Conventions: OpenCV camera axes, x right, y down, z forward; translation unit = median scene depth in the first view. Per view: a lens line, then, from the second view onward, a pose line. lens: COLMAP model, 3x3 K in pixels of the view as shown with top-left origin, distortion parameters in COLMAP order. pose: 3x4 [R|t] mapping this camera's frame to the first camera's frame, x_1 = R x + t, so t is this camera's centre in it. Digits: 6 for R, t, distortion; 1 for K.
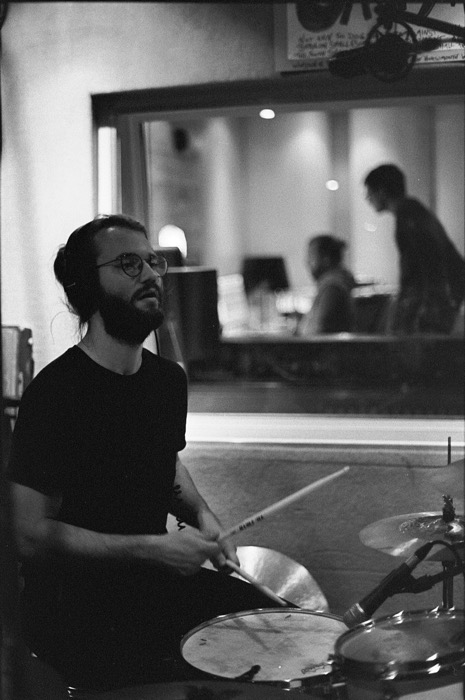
lens RADIAL K [[913.8, 0, 219.0], [0, 913.8, 352.4], [0, 0, 1]] dist [-0.039505, 0.006347]
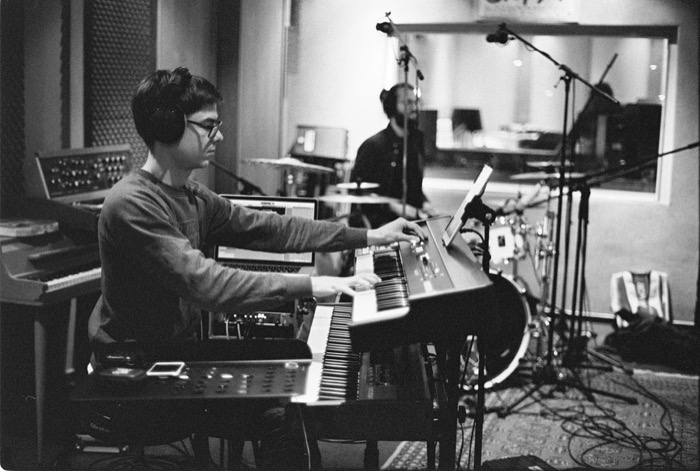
lens RADIAL K [[1073.8, 0, 306.7], [0, 1073.8, 236.2], [0, 0, 1]] dist [-0.087989, -0.031924]
pose [[0.992386, 0.069211, -0.101877, -0.036990], [-0.068453, 0.997595, 0.010922, 0.197501], [0.102388, -0.003865, 0.994737, -1.492849]]
